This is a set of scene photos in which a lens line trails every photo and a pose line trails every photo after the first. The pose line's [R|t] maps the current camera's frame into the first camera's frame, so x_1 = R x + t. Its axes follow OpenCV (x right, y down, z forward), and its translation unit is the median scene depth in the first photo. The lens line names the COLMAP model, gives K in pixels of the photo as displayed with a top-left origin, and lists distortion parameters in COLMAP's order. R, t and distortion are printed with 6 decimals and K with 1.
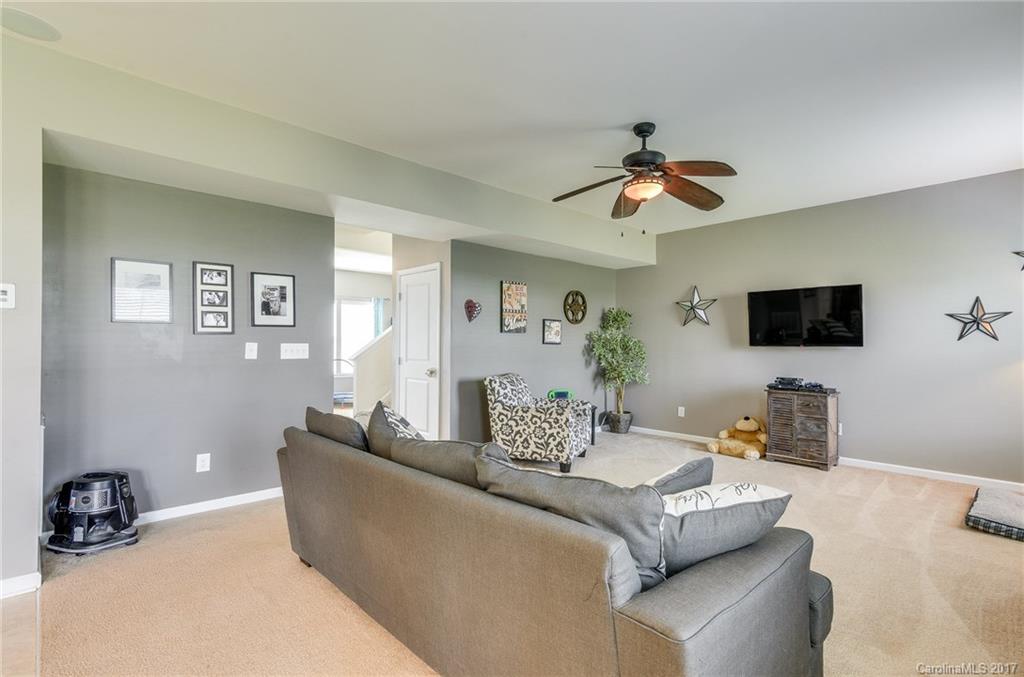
lens RADIAL K [[487.2, 0, 508.3], [0, 487.2, 340.9], [0, 0, 1]] dist [0.019719, 0.000627]
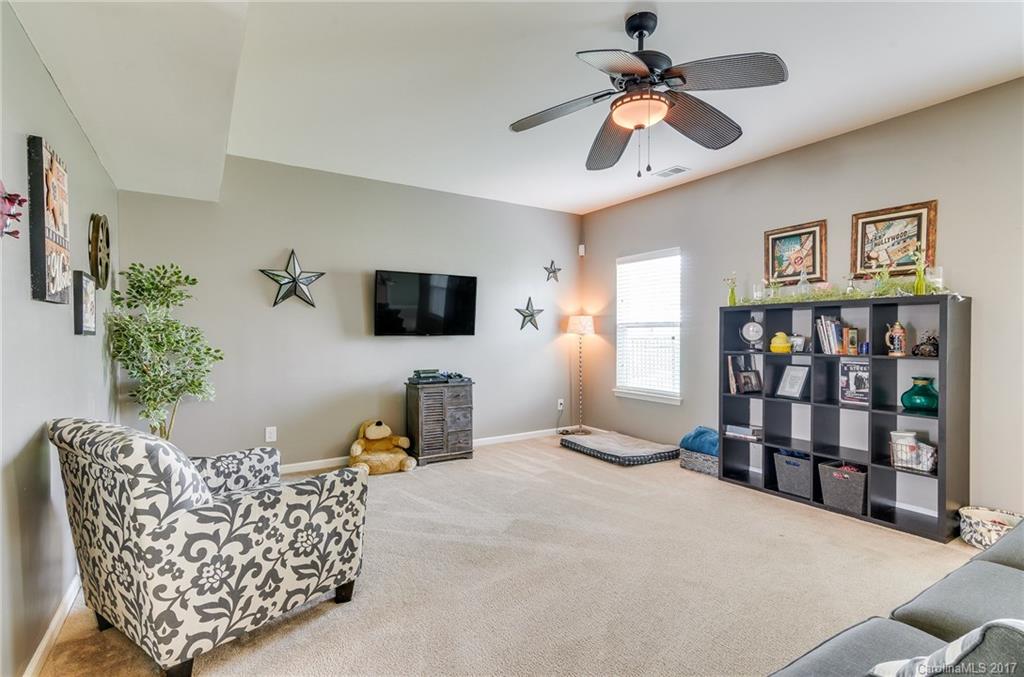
lens RADIAL K [[487.2, 0, 511.0], [0, 487.2, 341.1], [0, 0, 1]] dist [0.019719, 0.000627]
pose [[0.190241, -0.019117, 0.981551, -0.313626], [-0.005596, 0.999773, 0.020556, 0.001870], [-0.981722, -0.009403, 0.190091, 0.719084]]
